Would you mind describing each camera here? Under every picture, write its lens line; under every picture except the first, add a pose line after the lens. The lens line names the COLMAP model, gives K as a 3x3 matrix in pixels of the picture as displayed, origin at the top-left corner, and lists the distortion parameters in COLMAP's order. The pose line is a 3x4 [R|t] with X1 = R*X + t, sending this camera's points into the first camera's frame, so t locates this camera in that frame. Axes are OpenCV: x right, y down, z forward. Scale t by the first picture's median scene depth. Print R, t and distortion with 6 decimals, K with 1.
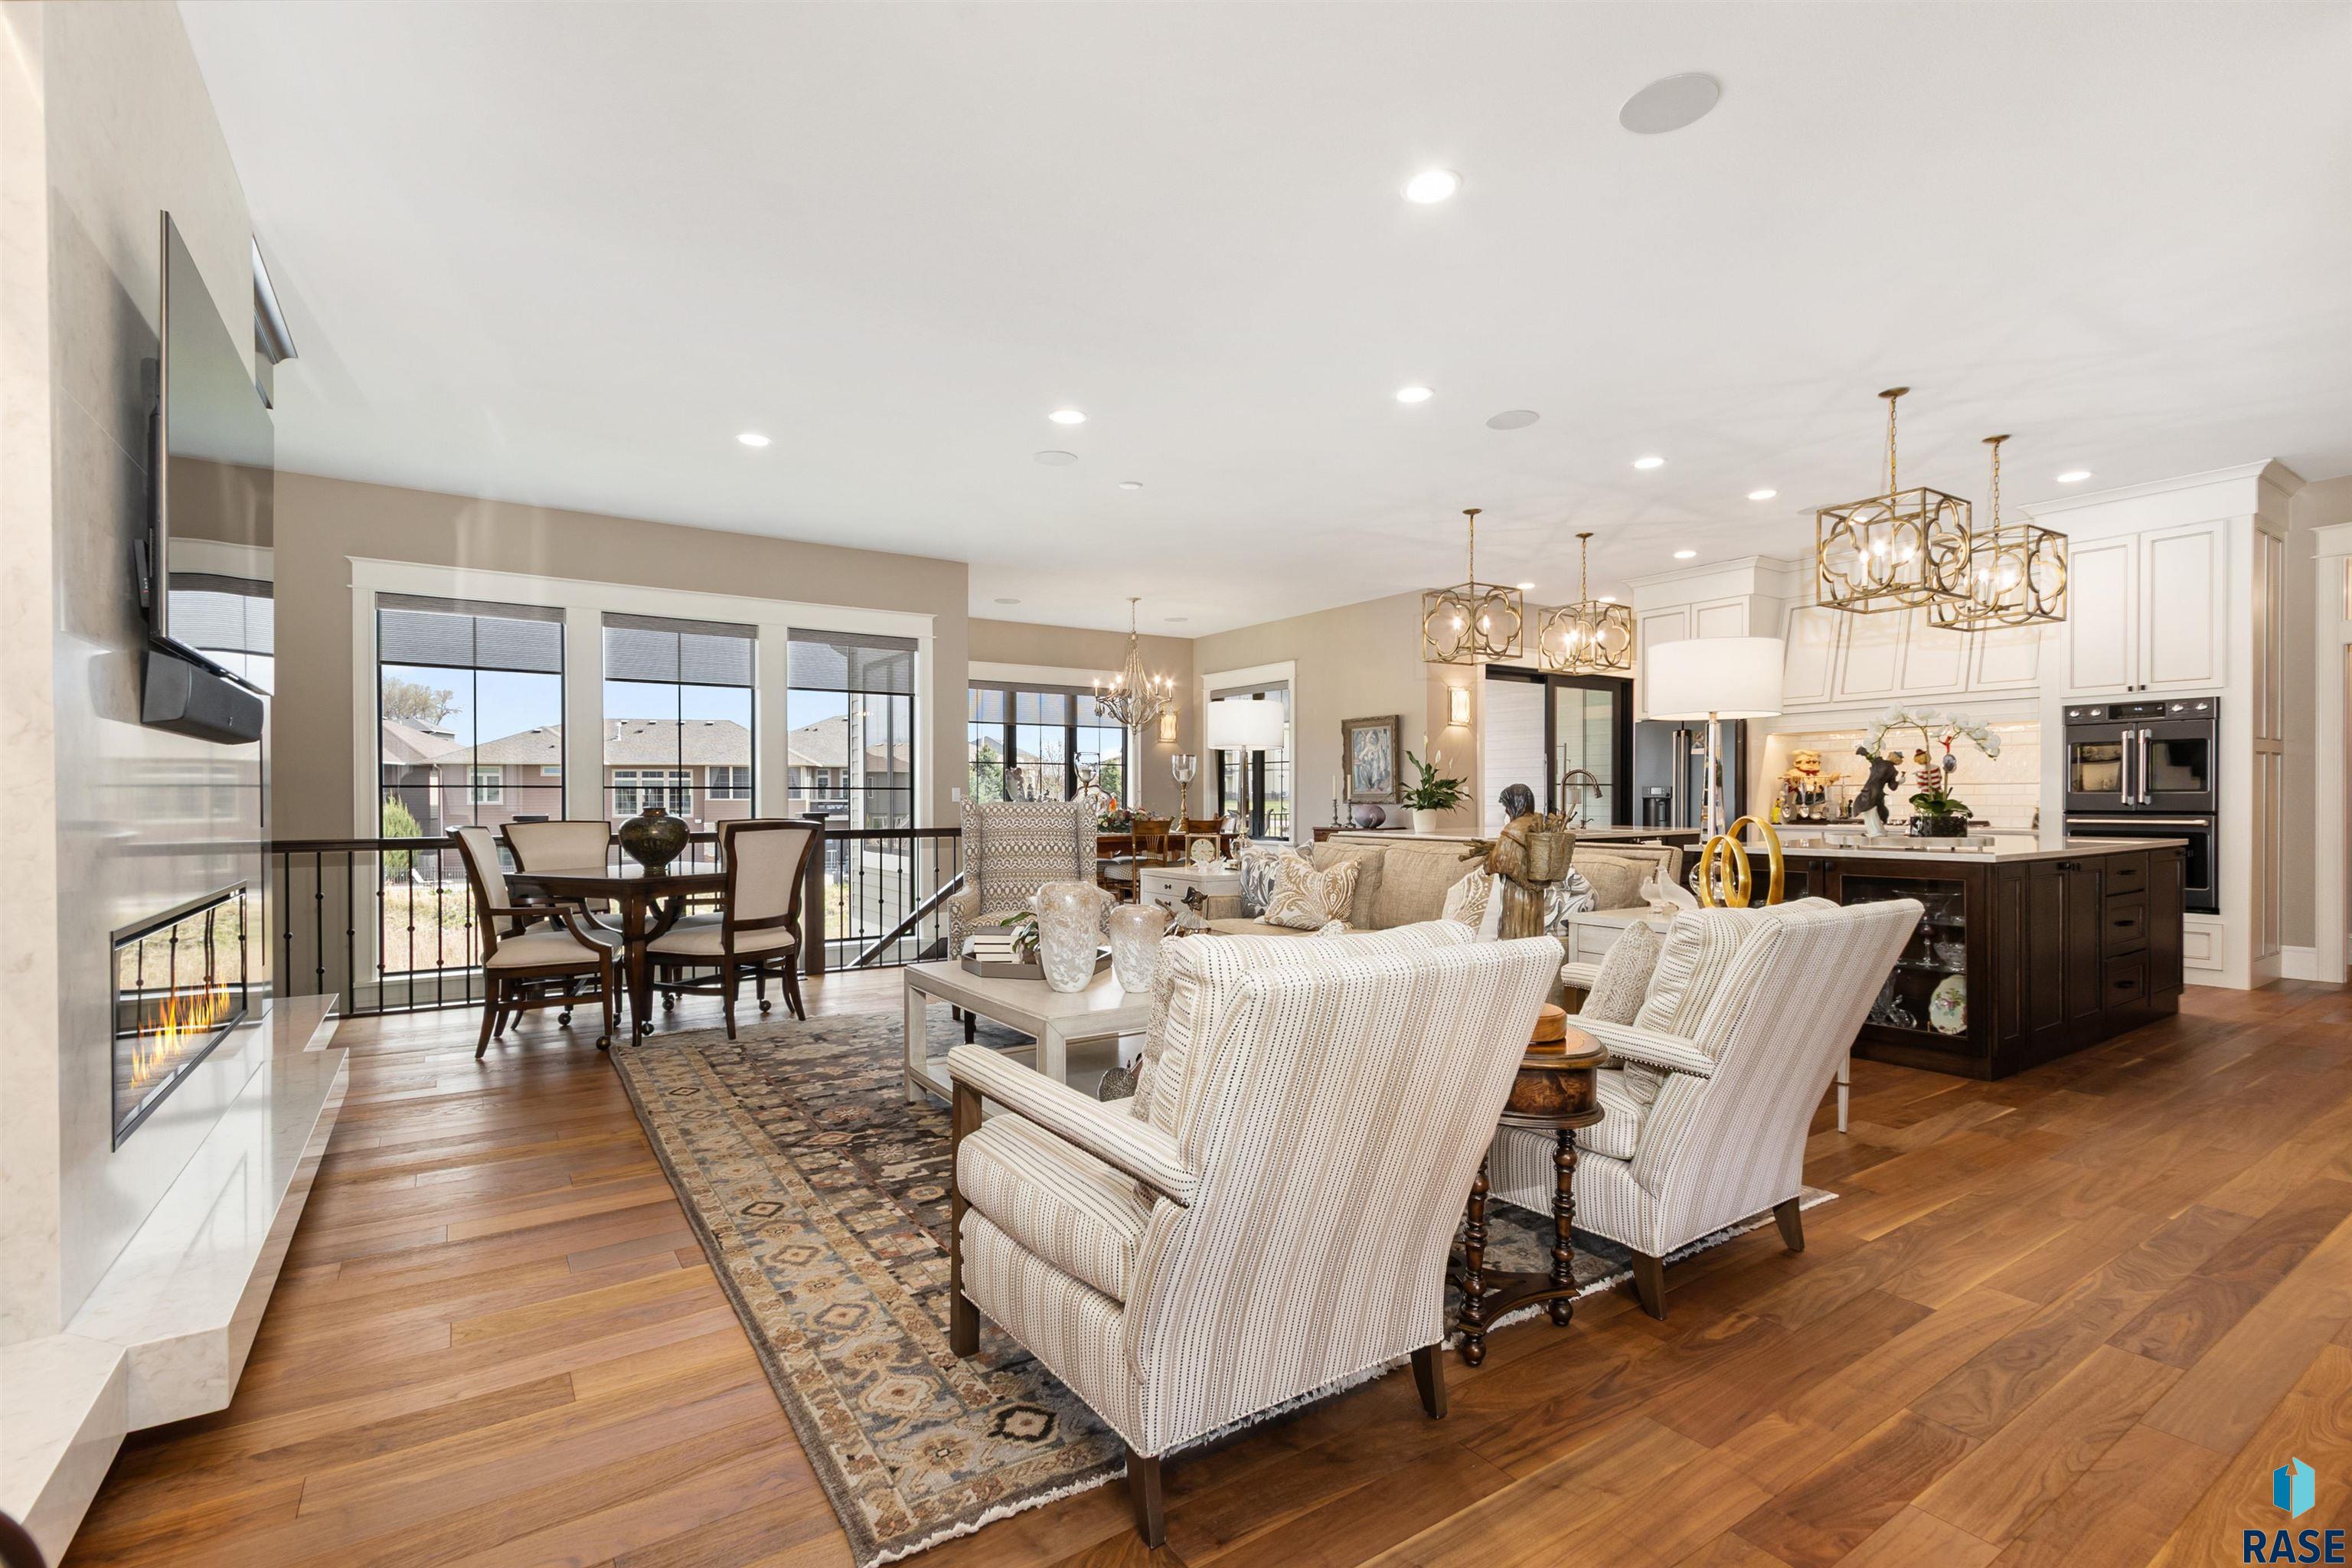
lens RADIAL K [[1075.0, 0, 1179.8], [0, 1075.0, 788.1], [0, 0, 1]] dist [0.012007, -0.004998]
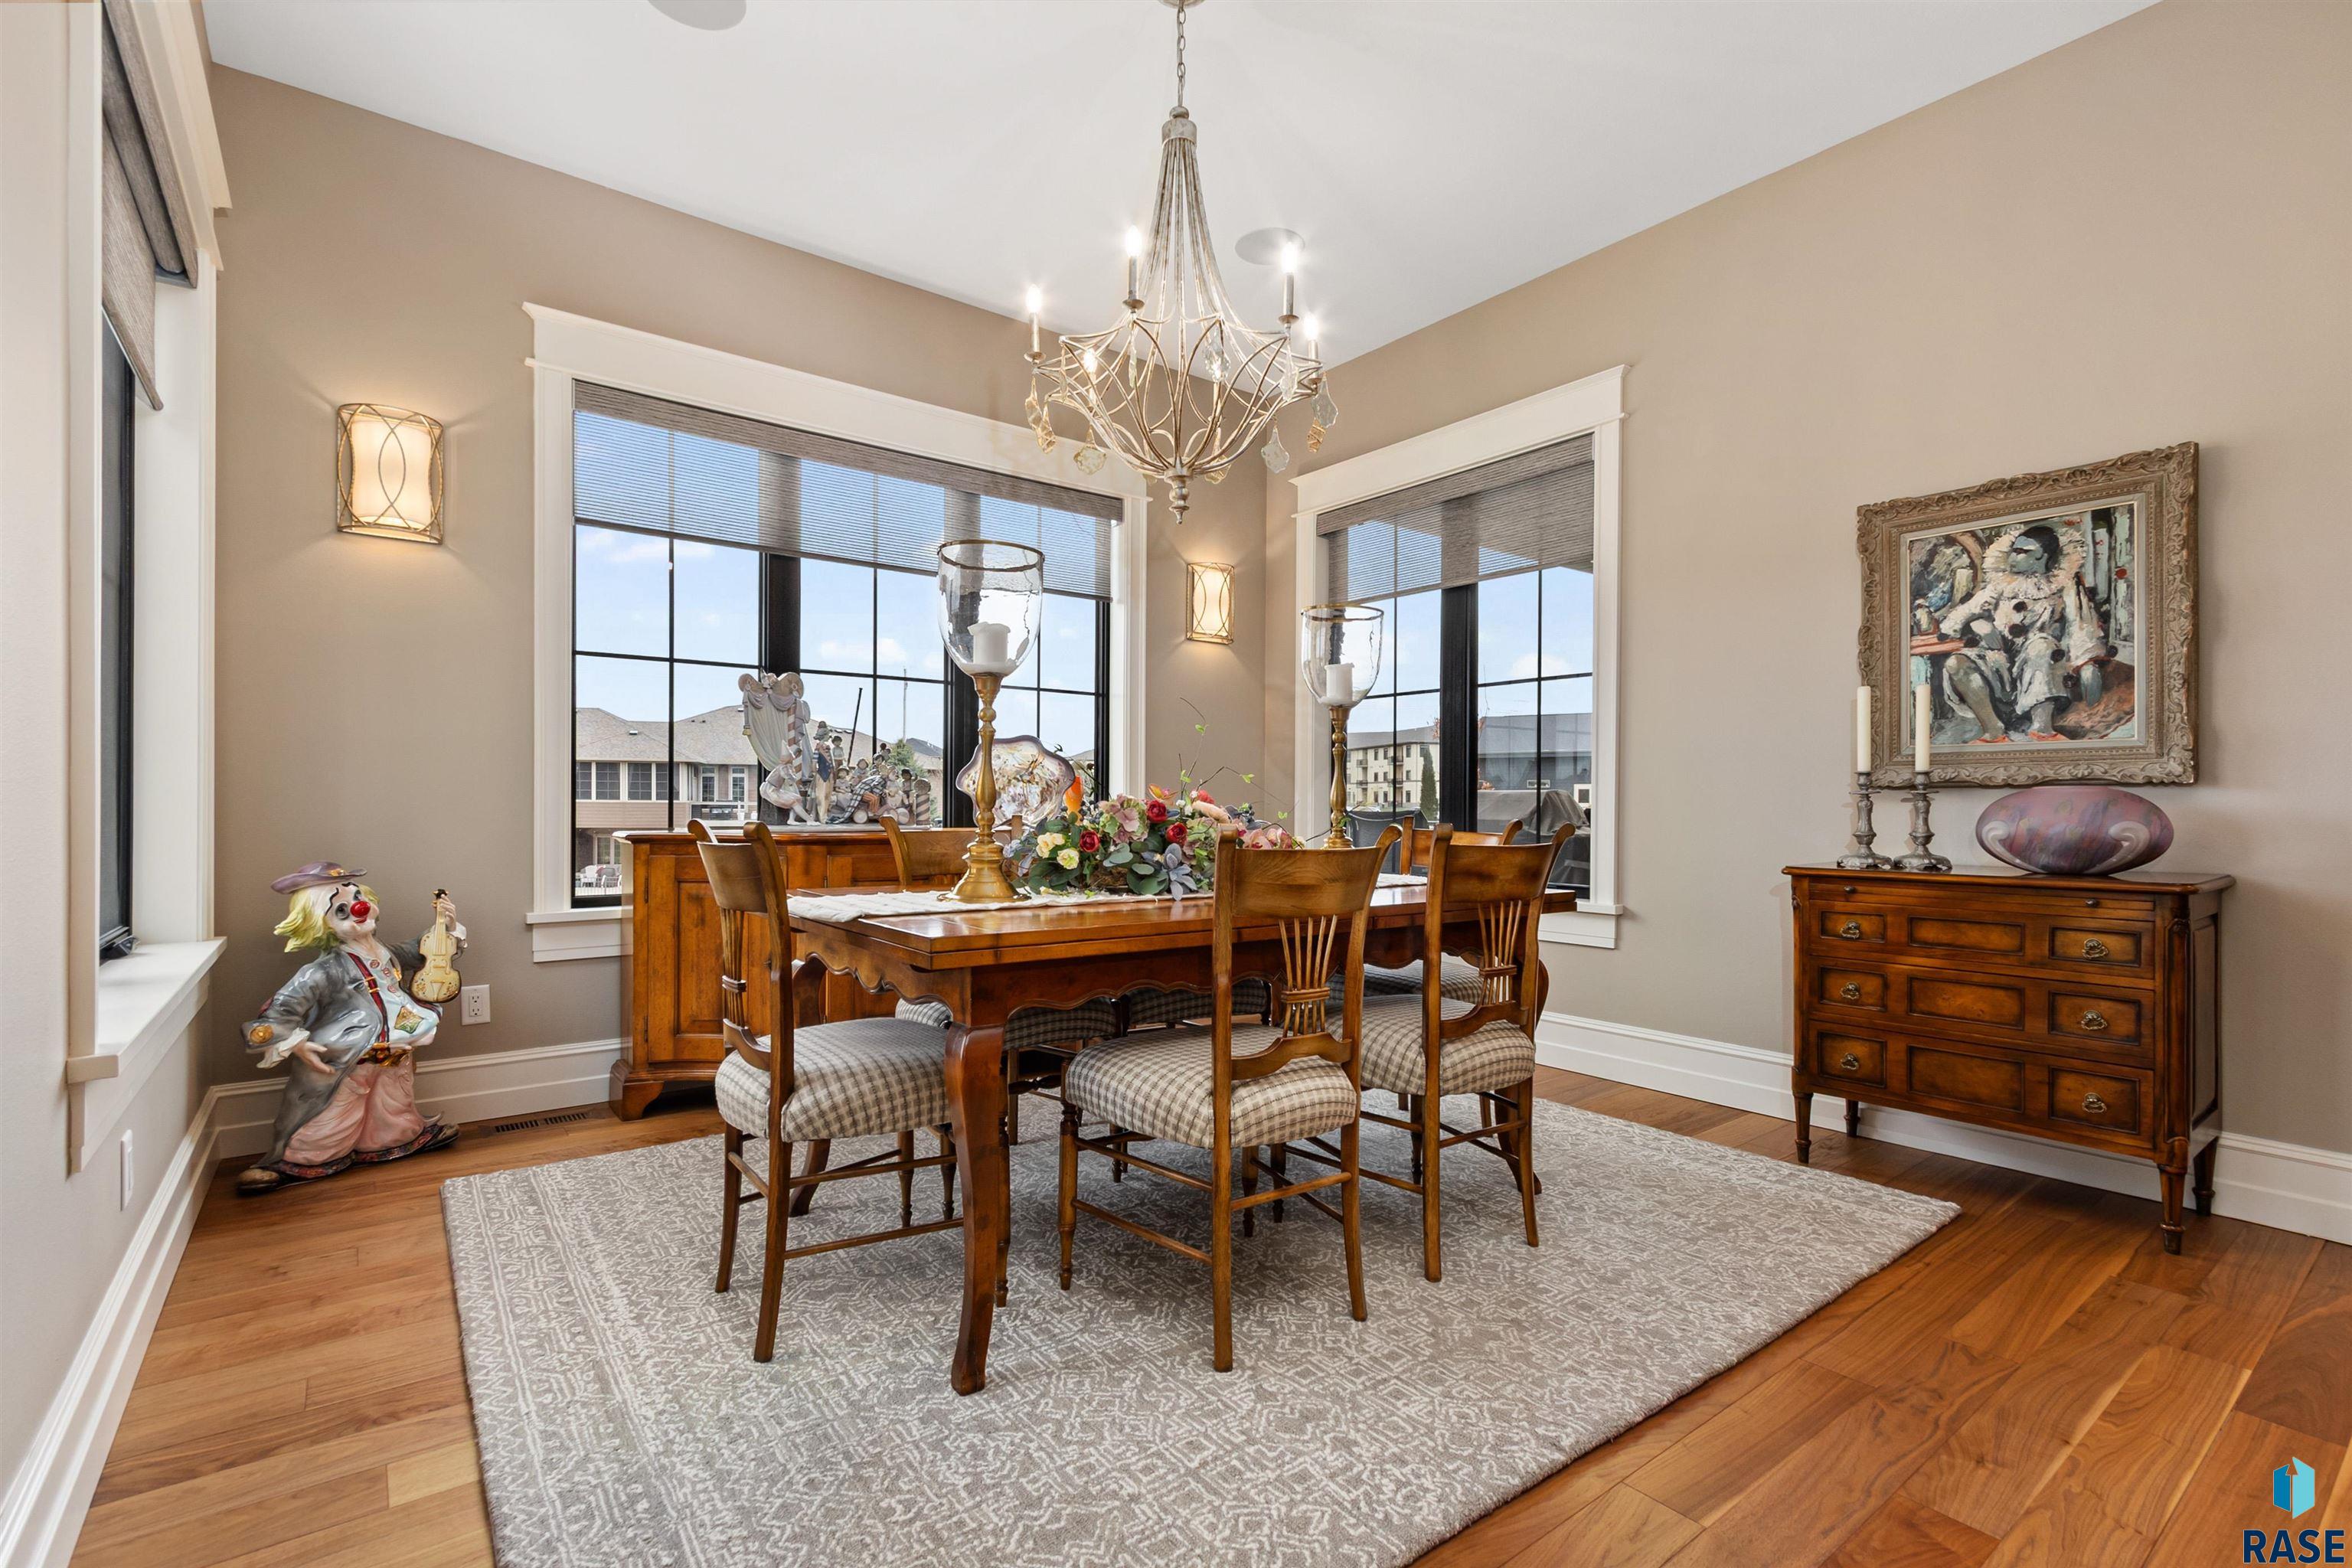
lens RADIAL K [[1075.0, 0, 1166.1], [0, 1075.0, 795.1], [0, 0, 1]] dist [0.012007, -0.004998]
pose [[0.998342, 0.007729, 0.057045, -0.058498], [-0.007039, 0.999900, -0.012292, 0.021546], [-0.057134, 0.011870, 0.998296, 0.733845]]
